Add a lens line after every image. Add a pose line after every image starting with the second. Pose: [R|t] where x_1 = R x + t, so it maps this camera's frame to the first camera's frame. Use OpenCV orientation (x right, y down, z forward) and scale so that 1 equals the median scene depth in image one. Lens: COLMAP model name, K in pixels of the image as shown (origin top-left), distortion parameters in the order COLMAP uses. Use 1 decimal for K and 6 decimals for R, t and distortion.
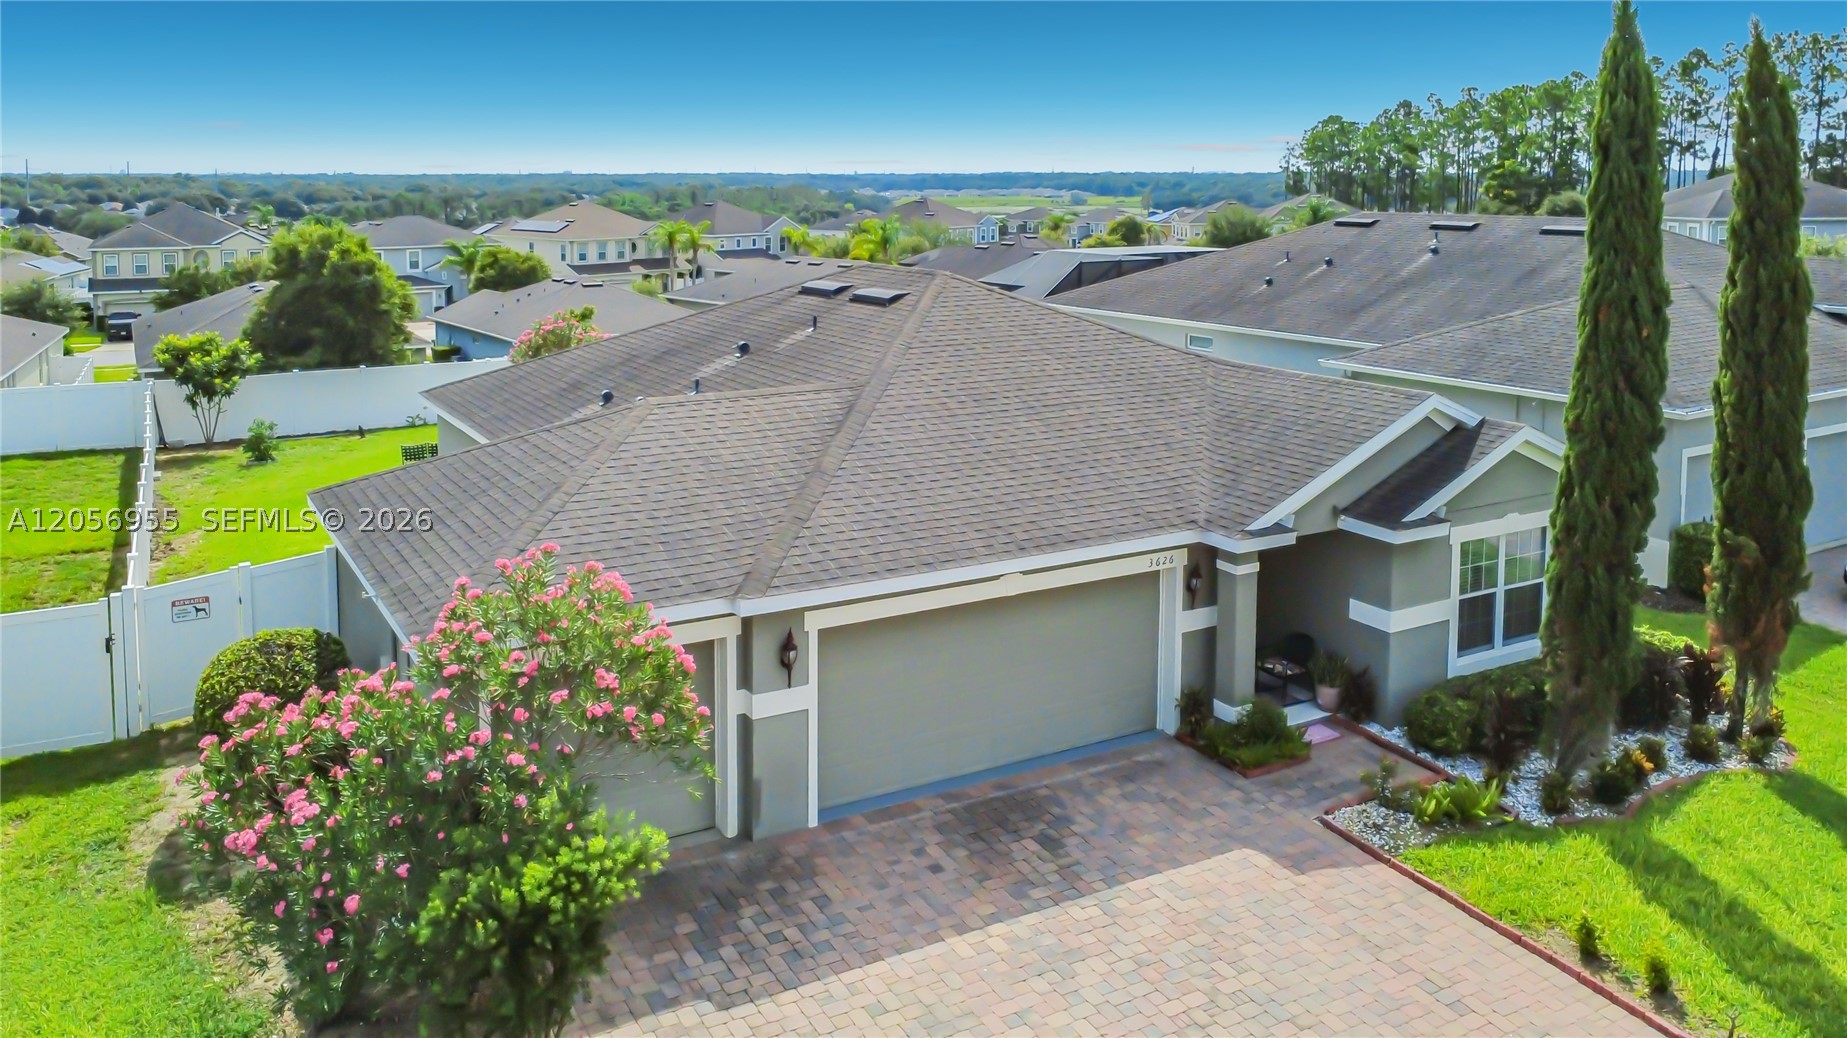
lens RADIAL K [[1401.5, 0, 881.0], [0, 1401.5, 311.1], [0, 0, 1]] dist [0.002176, 0.003345]
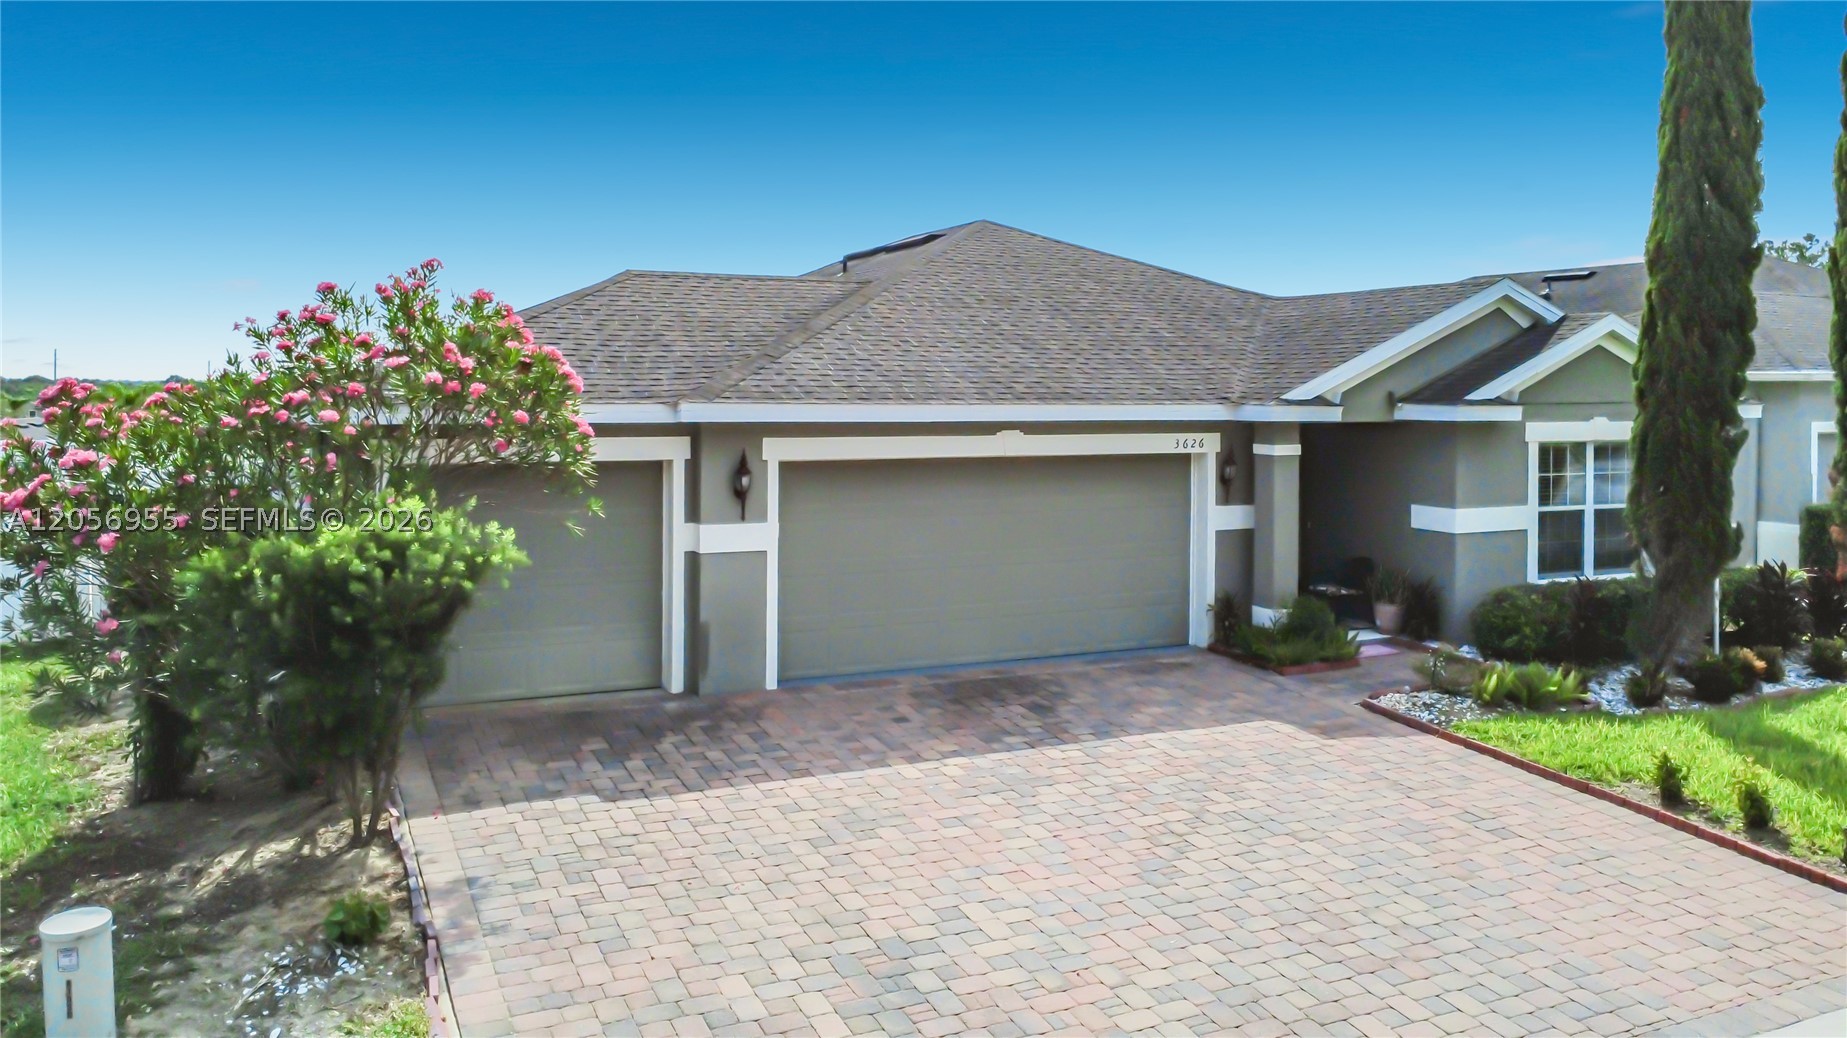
lens RADIAL K [[1384.2, 0, 931.7], [0, 1384.2, 412.7], [0, 0, 1]] dist [-0.000123, 0.003941]
pose [[0.997825, 0.005570, -0.065680, 0.105378], [-0.010381, 0.997268, -0.073137, 0.251254], [0.065093, 0.073660, 0.995157, 0.126586]]
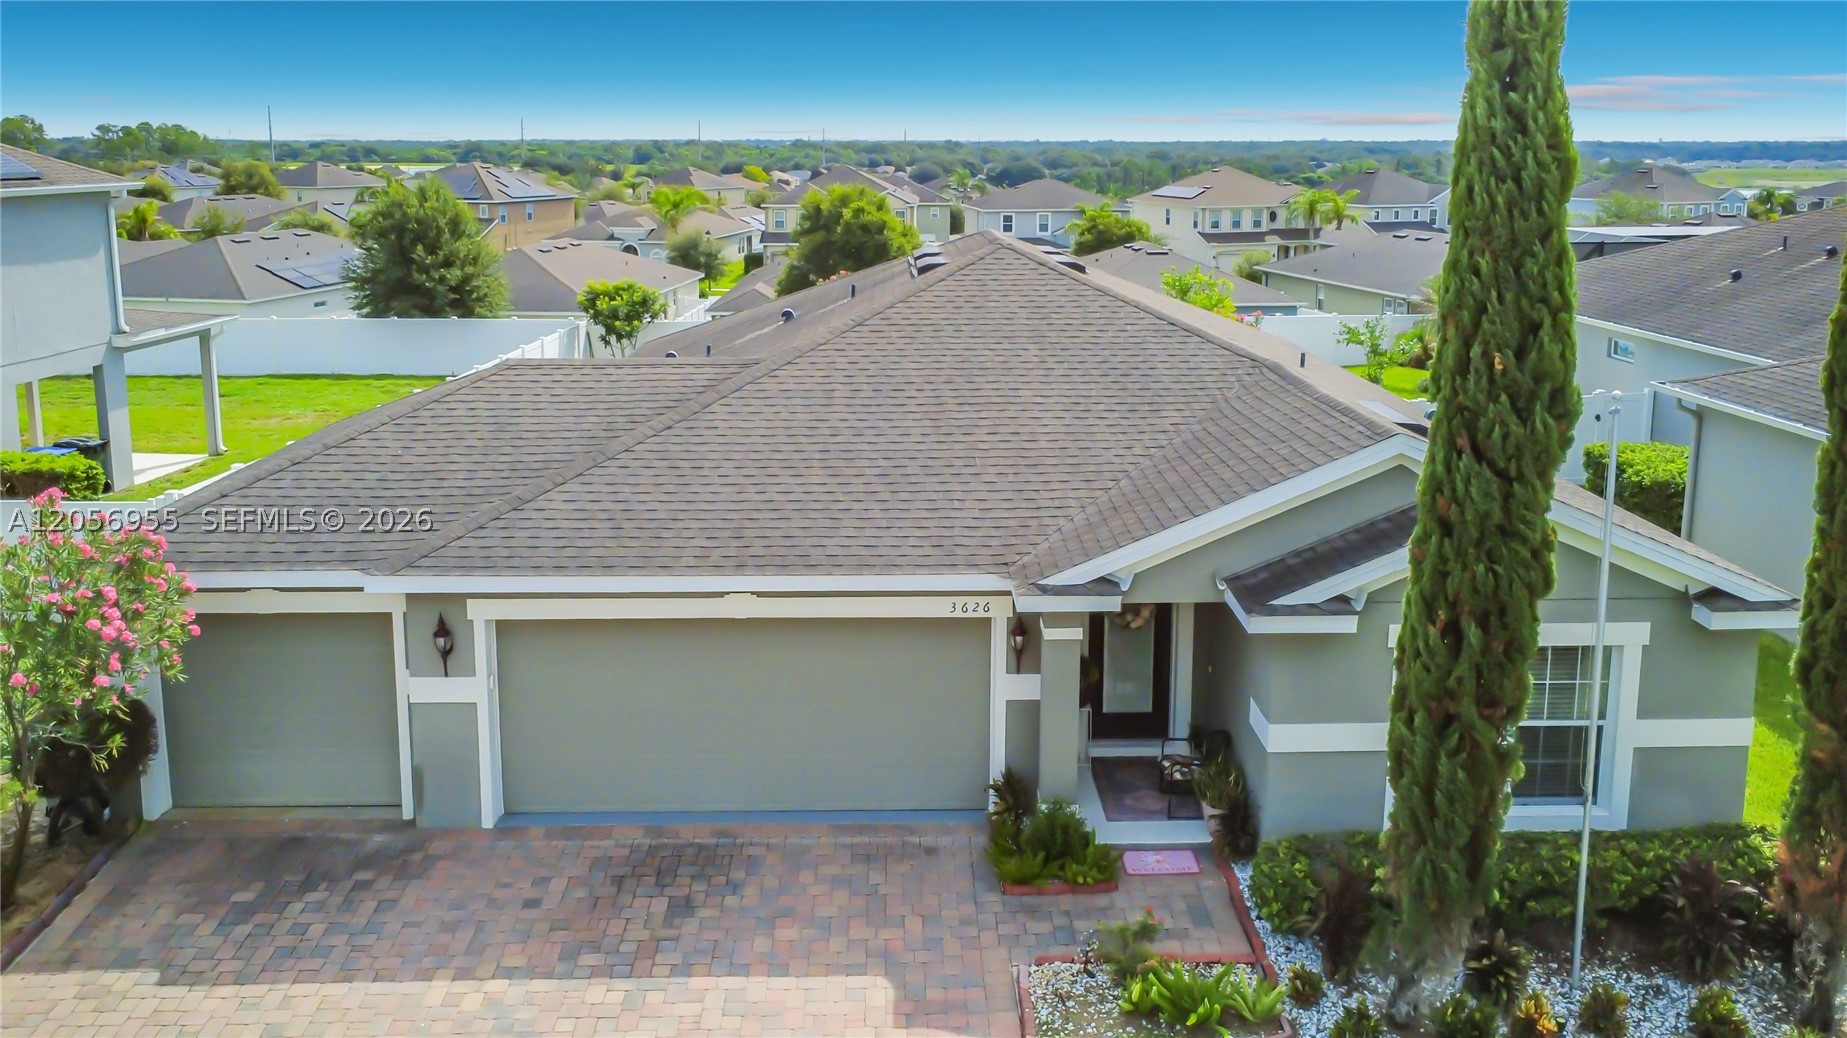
lens RADIAL K [[1413.7, 0, 920.9], [0, 1413.7, 388.0], [0, 0, 1]] dist [0.002360, 0.000785]
pose [[0.884694, 0.081260, -0.459036, 0.597494], [-0.046372, 0.995147, 0.086792, -0.016593], [0.463861, -0.055498, 0.884168, 0.313383]]
